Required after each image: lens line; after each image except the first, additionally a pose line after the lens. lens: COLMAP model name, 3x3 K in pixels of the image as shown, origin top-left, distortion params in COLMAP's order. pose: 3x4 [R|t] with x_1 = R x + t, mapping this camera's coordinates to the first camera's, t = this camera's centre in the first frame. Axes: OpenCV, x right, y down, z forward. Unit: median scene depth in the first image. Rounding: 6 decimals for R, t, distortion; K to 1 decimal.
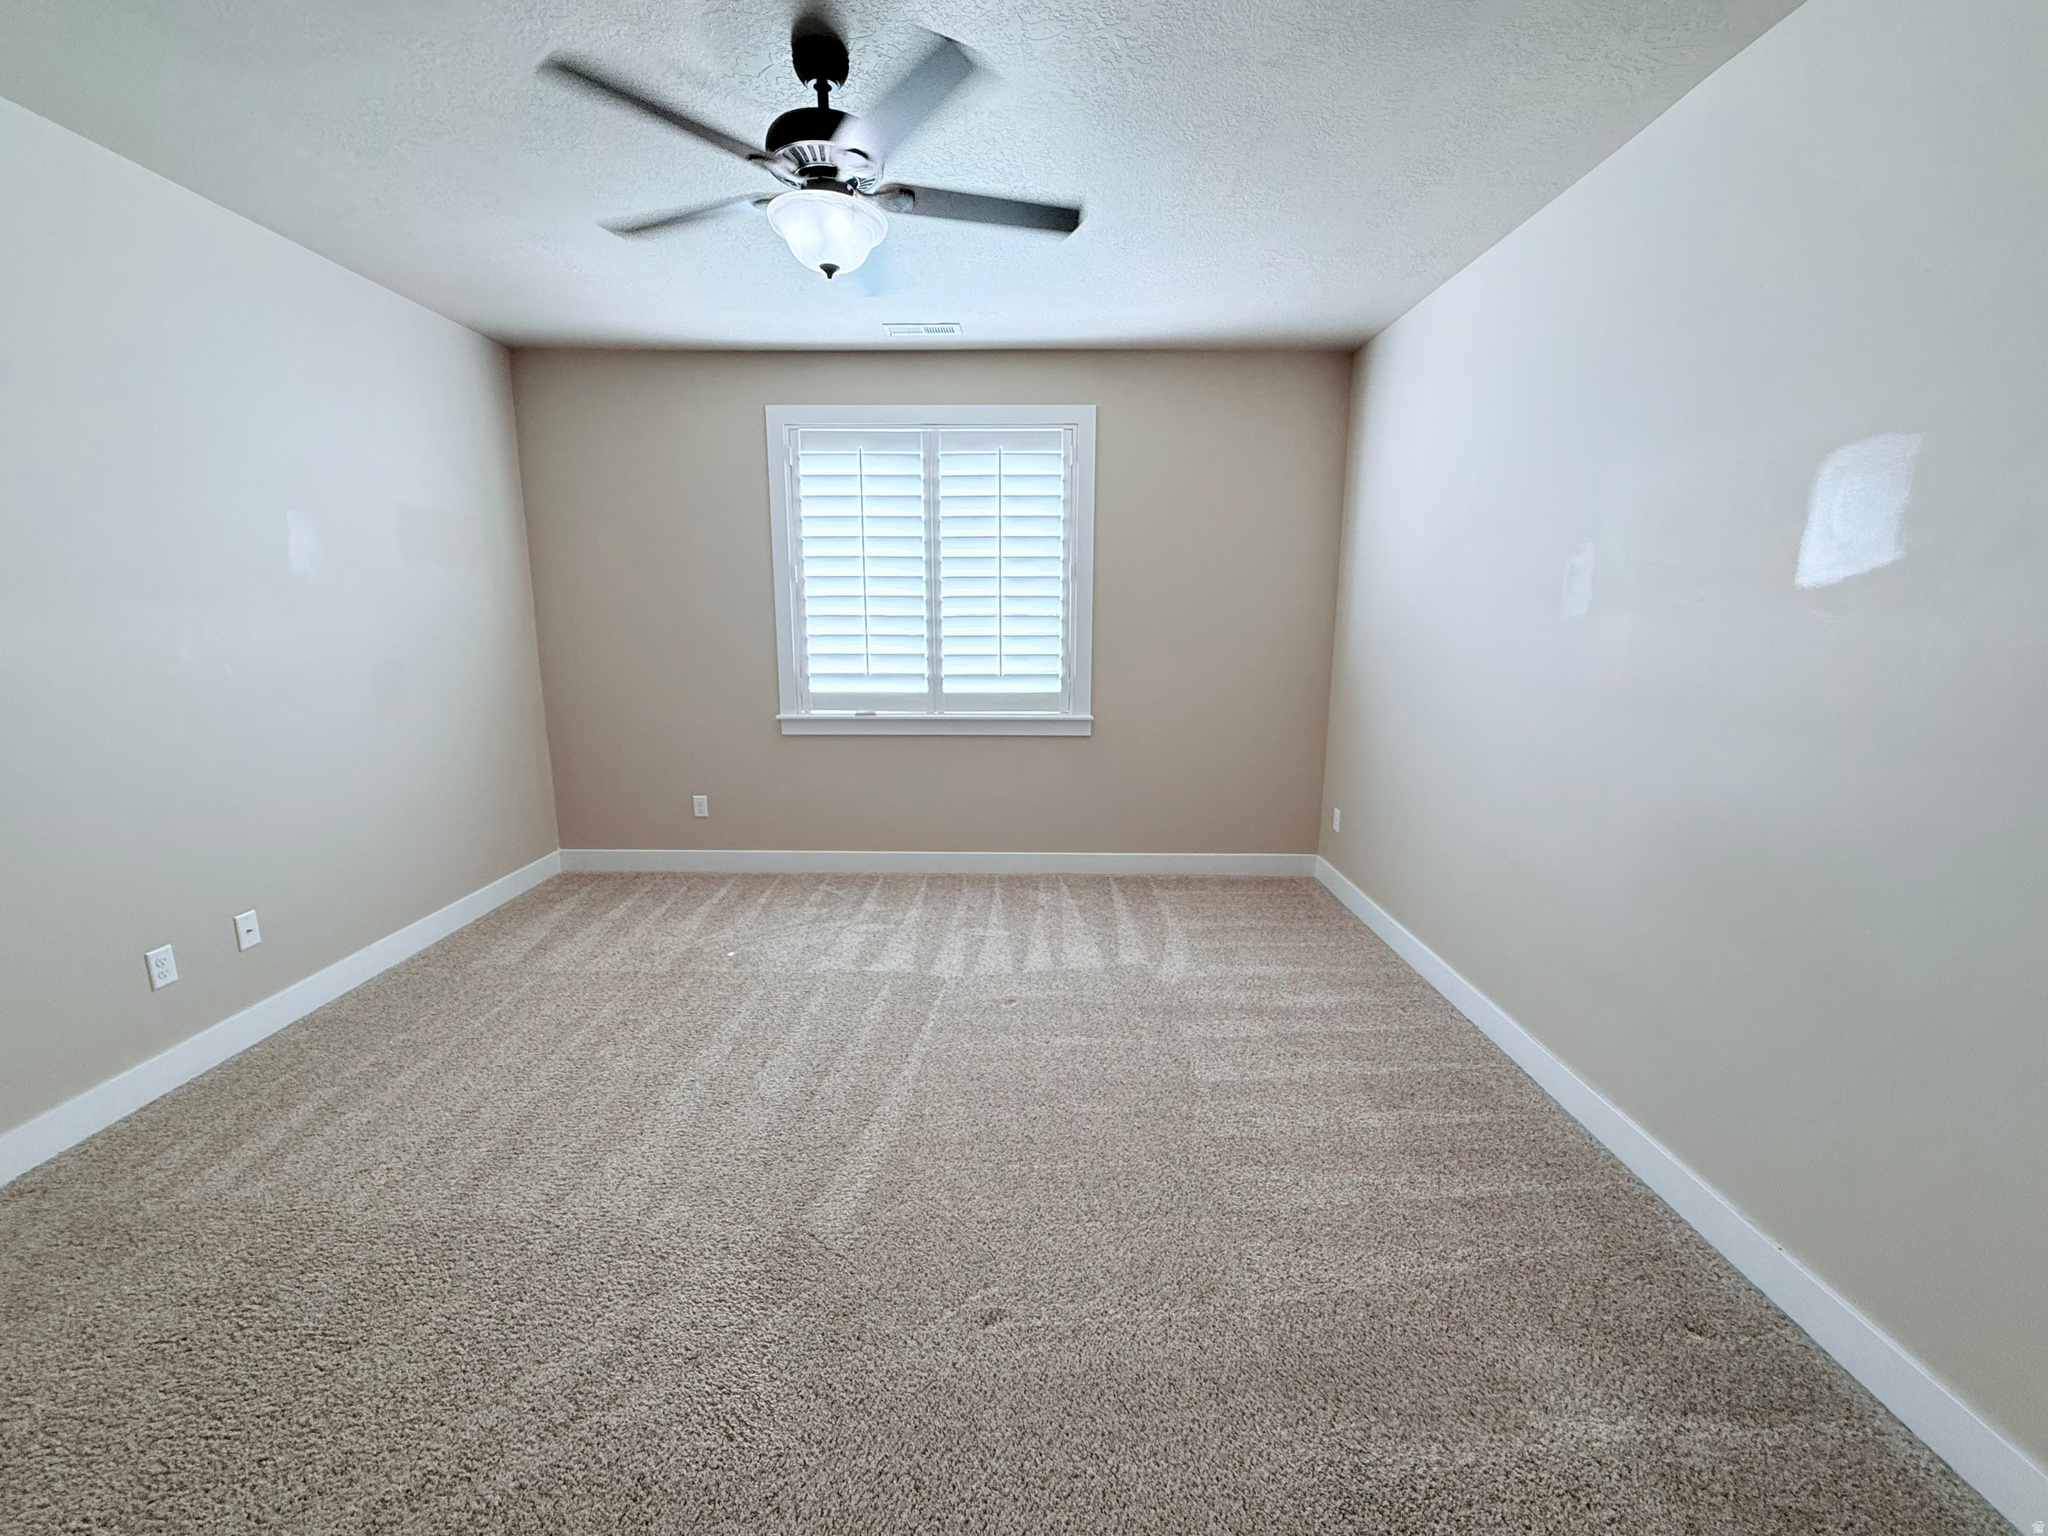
lens RADIAL K [[836.7, 0, 1064.6], [0, 836.7, 768.5], [0, 0, 1]] dist [-0.003796, -0.000196]
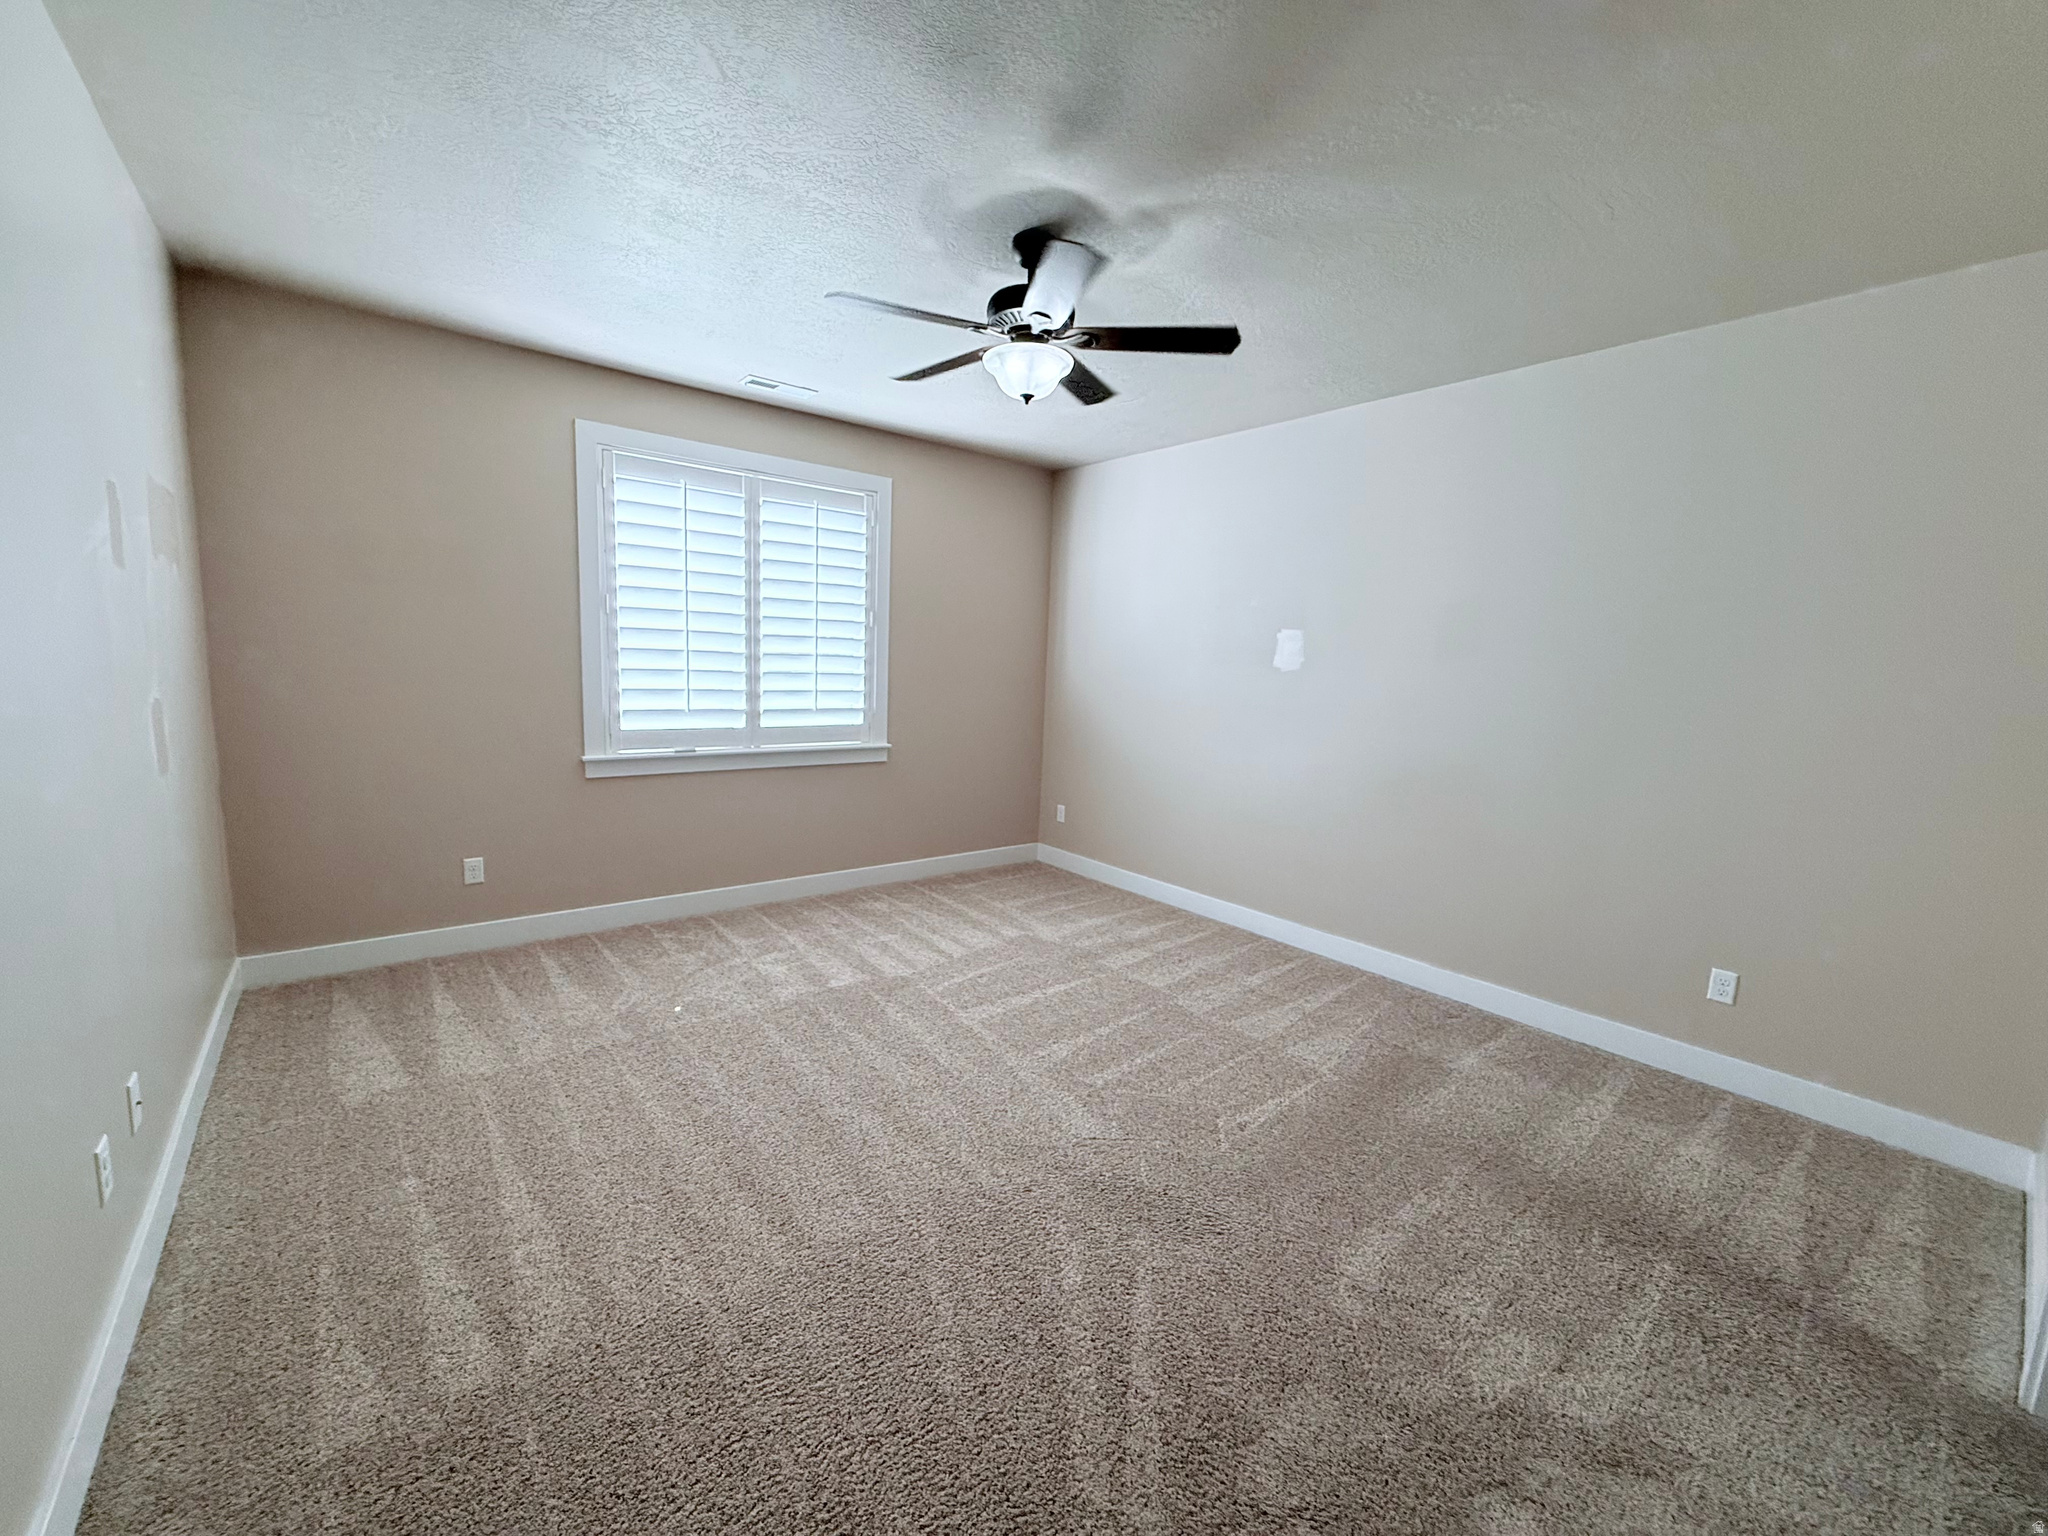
lens RADIAL K [[815.7, 0, 1015.4], [0, 815.7, 766.6], [0, 0, 1]] dist [0.000067, 0.000104]
pose [[0.775378, -0.056532, 0.628962, -0.564926], [0.080907, 0.996670, -0.010160, -0.006730], [-0.626293, 0.058766, 0.777369, 0.025843]]
